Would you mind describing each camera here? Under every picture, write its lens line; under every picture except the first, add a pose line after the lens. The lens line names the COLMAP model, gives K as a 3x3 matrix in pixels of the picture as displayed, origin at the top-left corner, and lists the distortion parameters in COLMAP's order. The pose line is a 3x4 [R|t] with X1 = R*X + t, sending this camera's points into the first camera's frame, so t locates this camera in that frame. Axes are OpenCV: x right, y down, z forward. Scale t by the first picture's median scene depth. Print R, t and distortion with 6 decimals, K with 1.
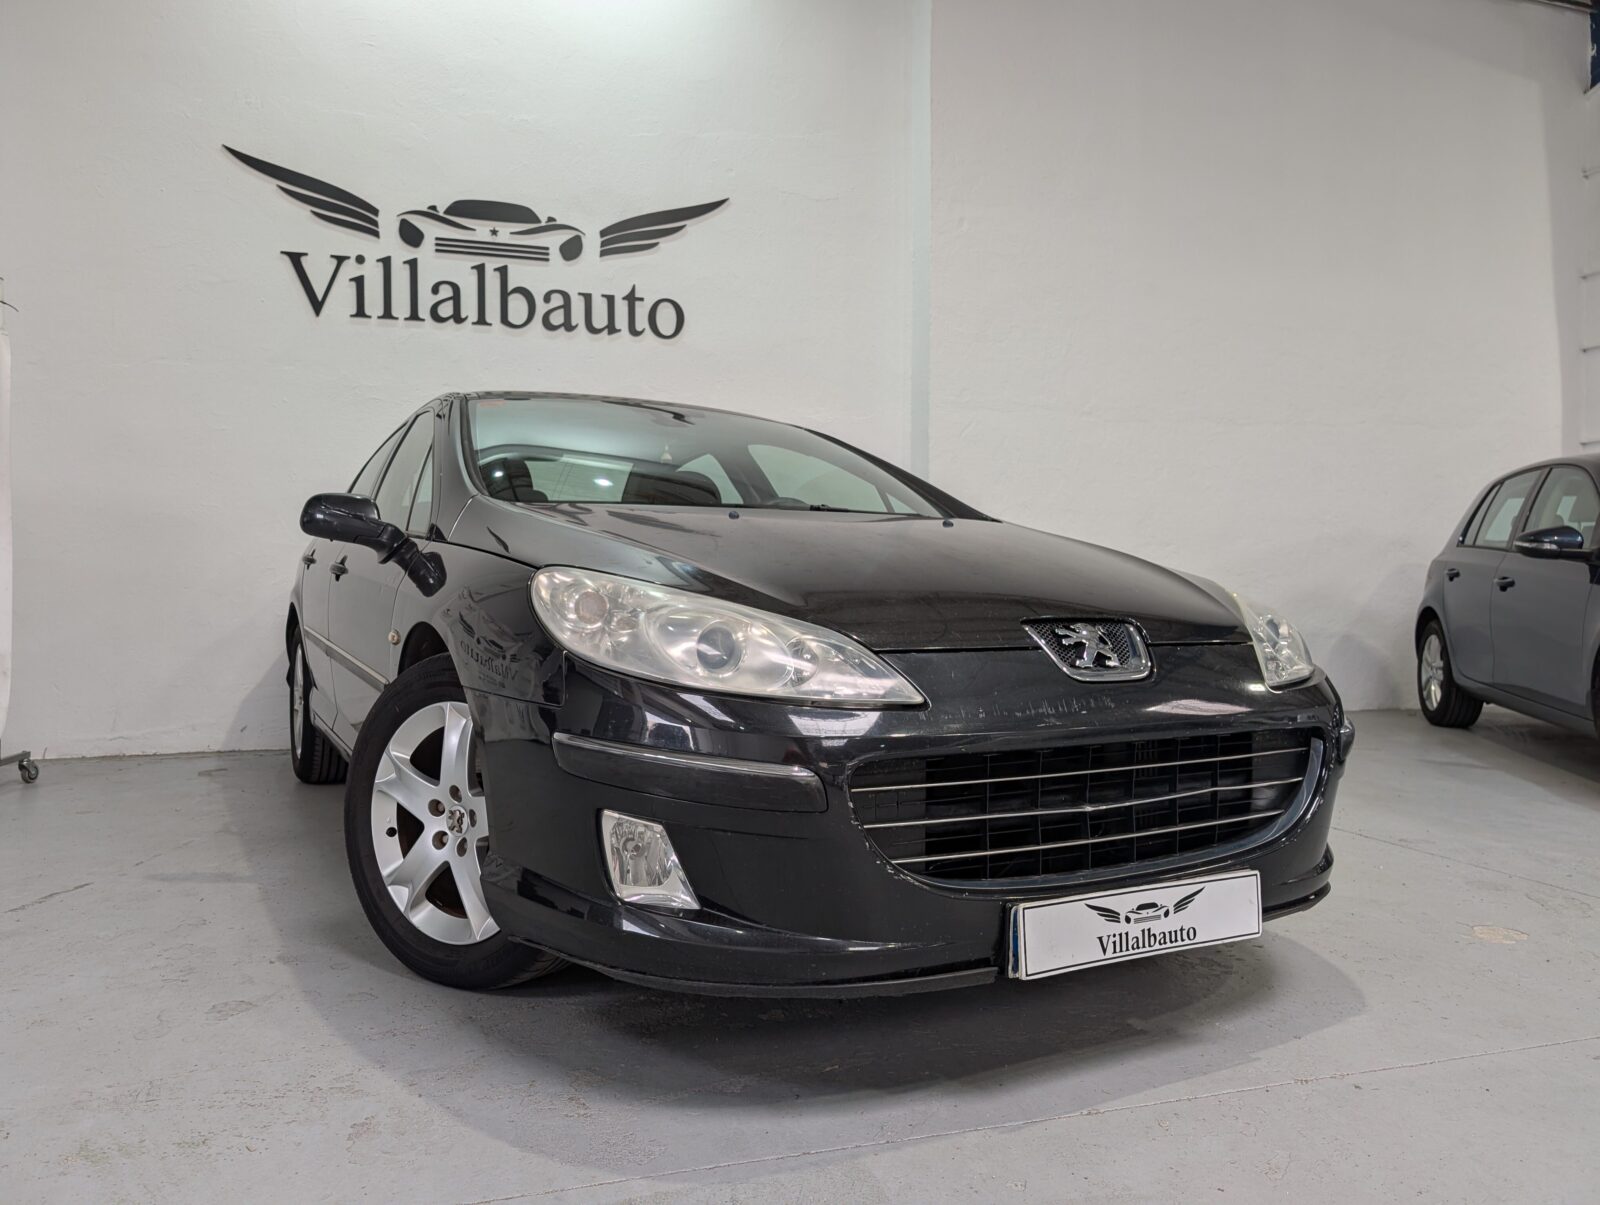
lens RADIAL K [[1133.3, 0, 785.9], [0, 1133.3, 598.8], [0, 0, 1]] dist [0.006512, 0.001871]
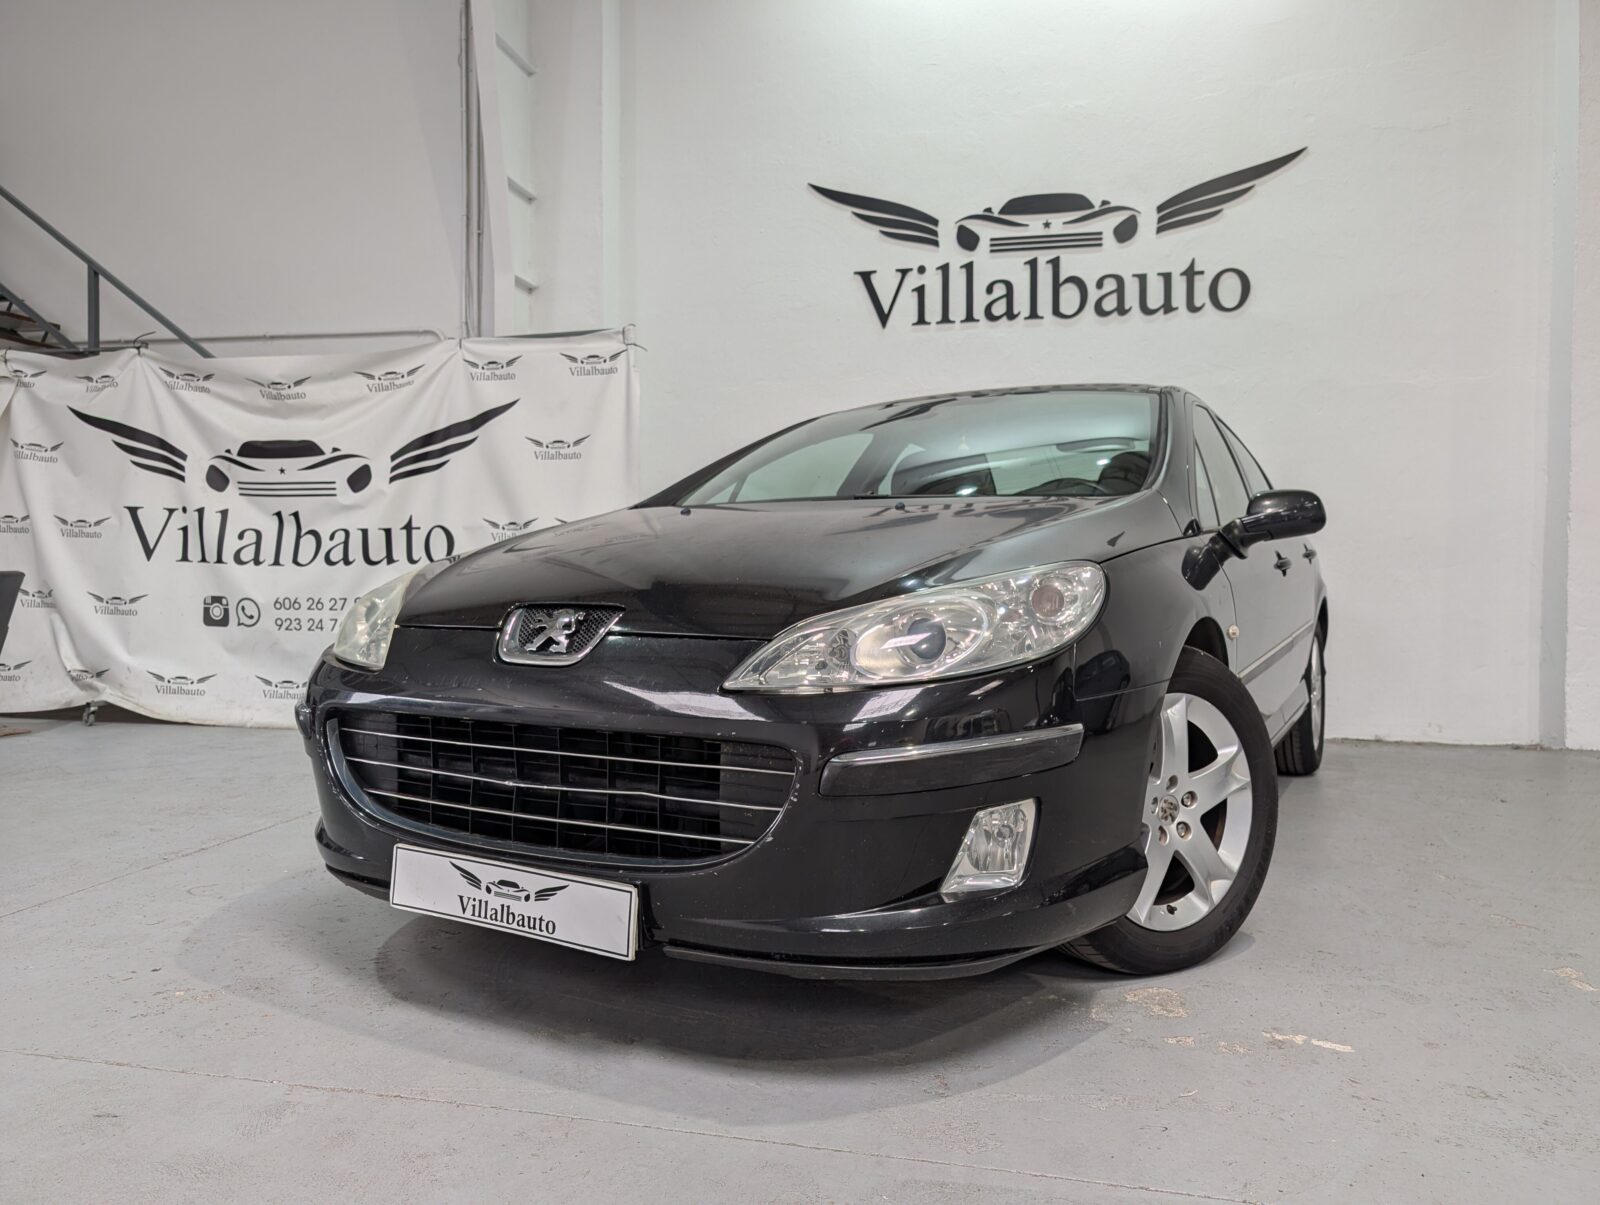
lens RADIAL K [[1133.3, 0, 785.9], [0, 1133.3, 598.8], [0, 0, 1]] dist [0.006512, 0.001871]
pose [[0.871613, 0.012412, -0.490038, 0.038344], [-0.008523, 0.999912, 0.010167, 0.000133], [0.490121, -0.004686, 0.871642, 0.007940]]
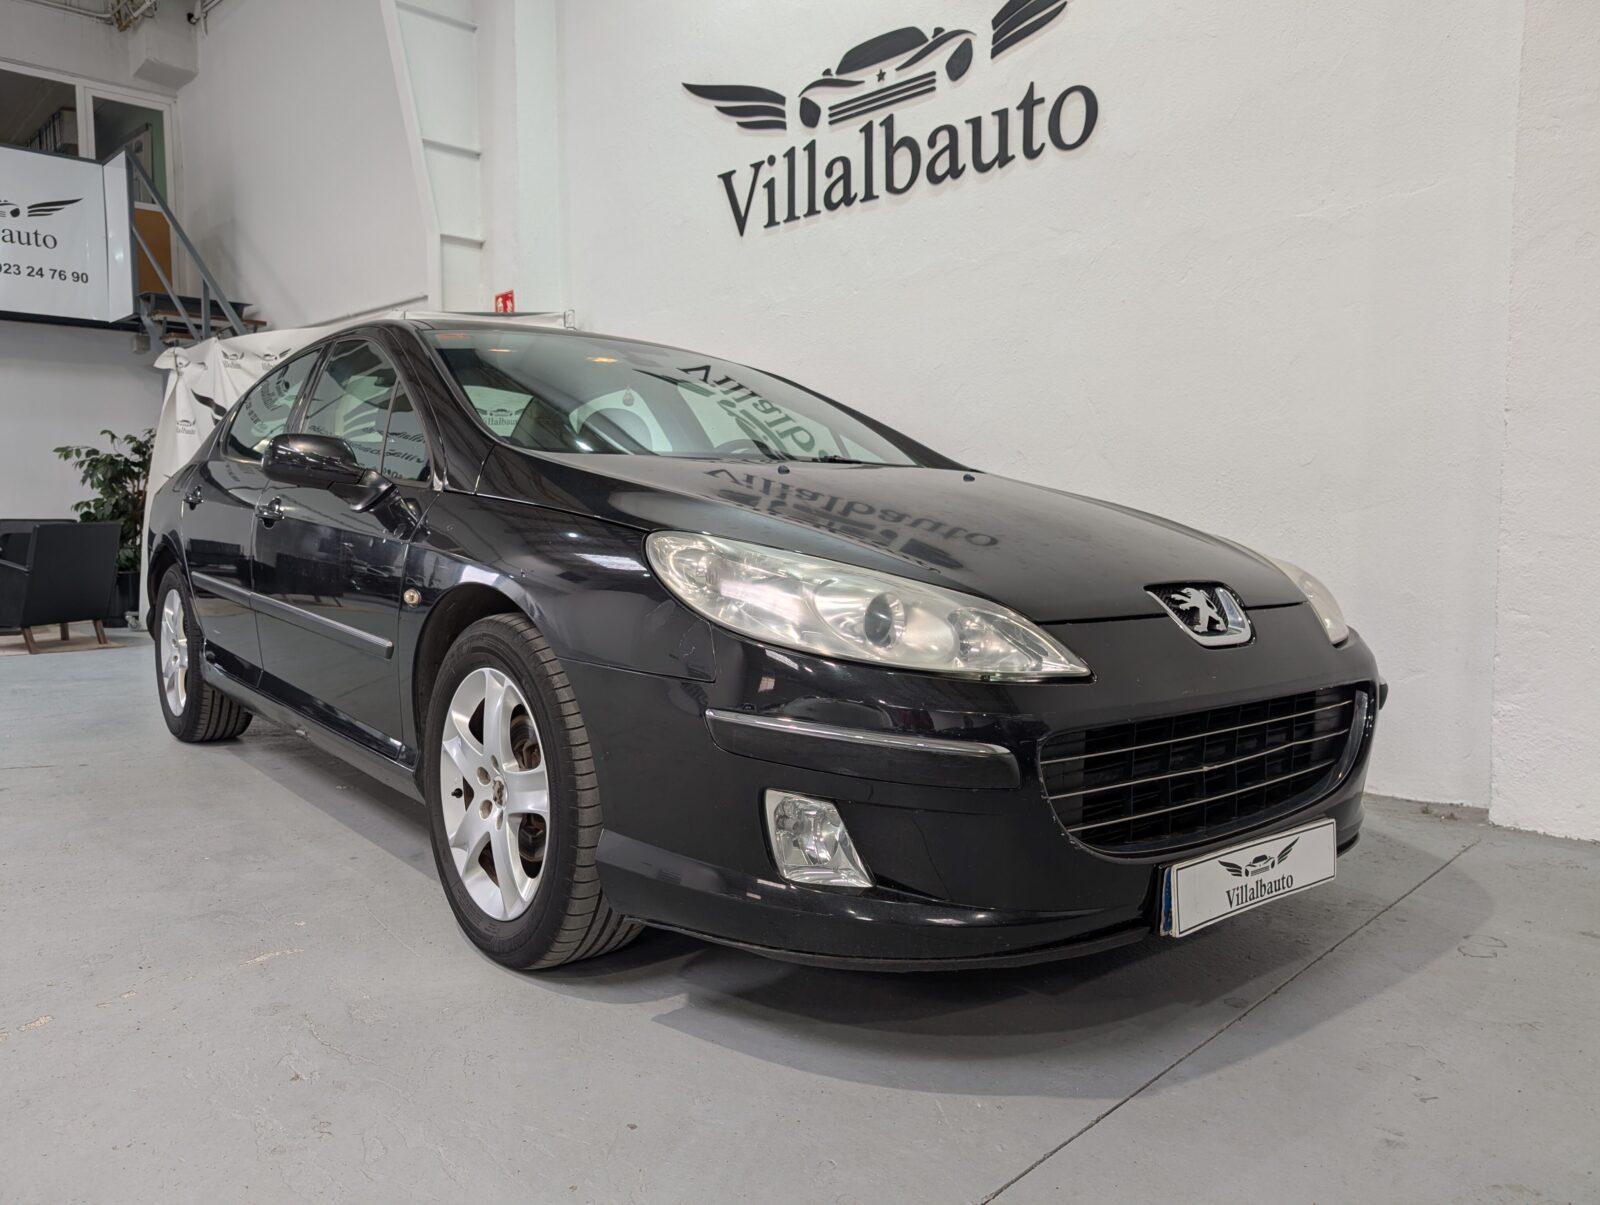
lens RADIAL K [[1149.9, 0, 775.8], [0, 1149.9, 600.3], [0, 0, 1]] dist [0.011421, -0.010328]
pose [[0.468774, 0.061447, -0.881178, 0.438508], [-0.008499, 0.997845, 0.065062, -0.010583], [0.883277, -0.023010, 0.468286, 0.552325]]
